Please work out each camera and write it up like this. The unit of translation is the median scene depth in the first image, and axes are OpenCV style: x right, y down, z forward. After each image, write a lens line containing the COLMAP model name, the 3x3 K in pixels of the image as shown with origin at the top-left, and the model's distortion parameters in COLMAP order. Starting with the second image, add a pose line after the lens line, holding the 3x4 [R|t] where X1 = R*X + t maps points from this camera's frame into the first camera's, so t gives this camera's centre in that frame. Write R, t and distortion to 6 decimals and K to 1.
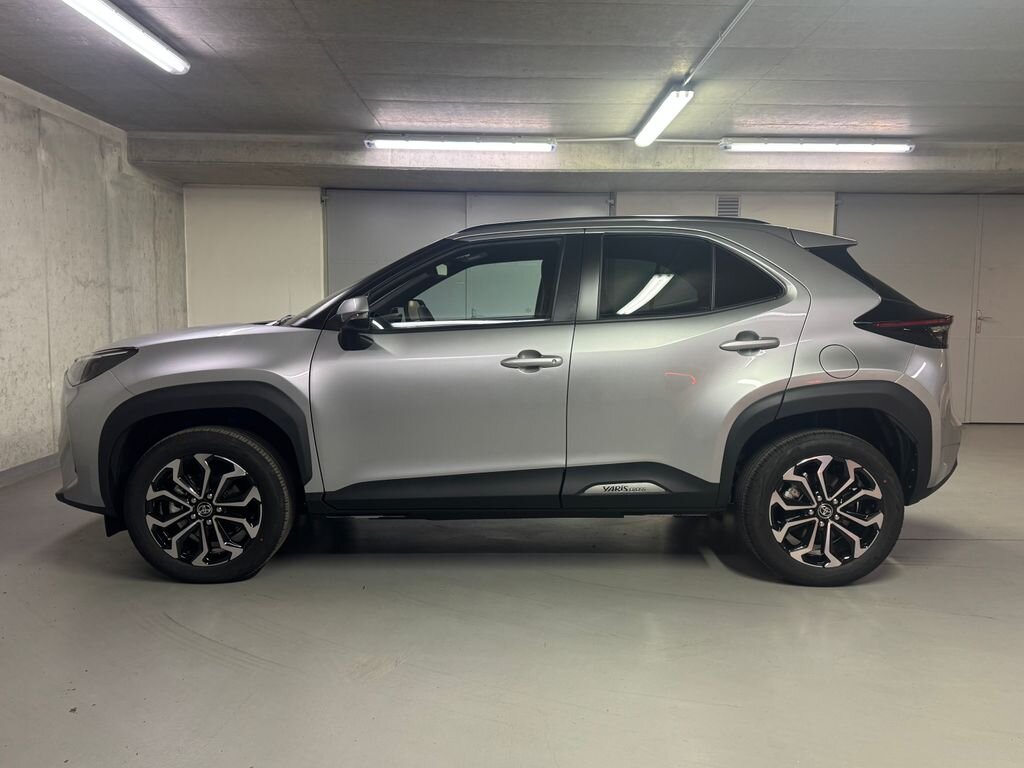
lens RADIAL K [[828.6, 0, 512.0], [0, 828.6, 384.0], [0, 0, 1]] dist [0.080393, -0.109723]
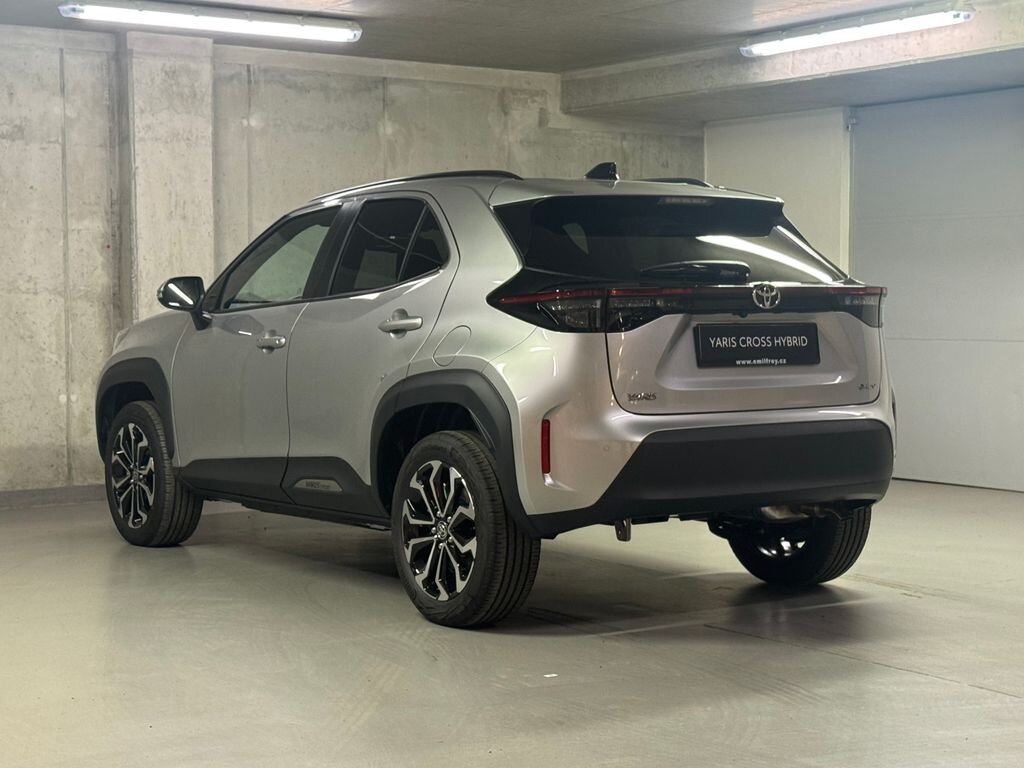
lens RADIAL K [[1839.3, 0, 512.0], [0, 1839.3, 384.0], [0, 0, 1]] dist [0.140591, 0.019550]
pose [[0.558502, 0.026722, -0.829073, 1.234075], [-0.071314, 0.997327, -0.015896, 0.022341], [0.826432, 0.068002, 0.558915, 0.033154]]
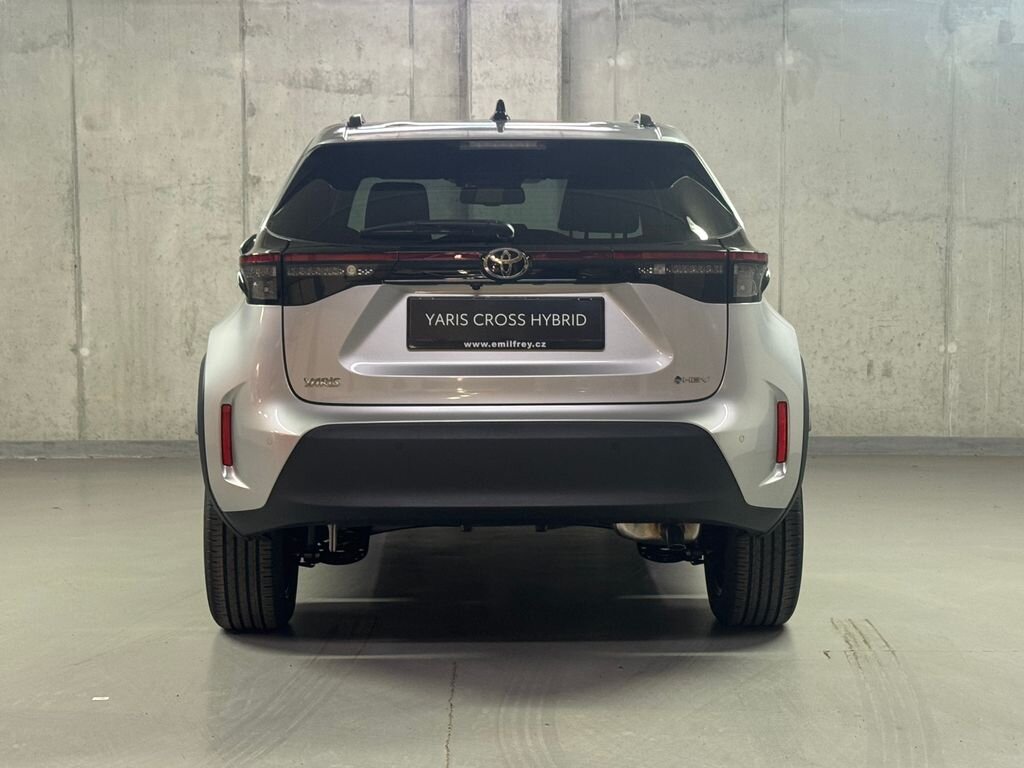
lens RADIAL K [[1839.3, 0, 512.0], [0, 1839.3, 384.0], [0, 0, 1]] dist [0.140591, 0.019550]
pose [[0.013763, 0.068127, -0.997582, 1.291177], [-0.093978, 0.993348, 0.066541, -0.062902], [0.995479, 0.092835, 0.020074, 0.788619]]
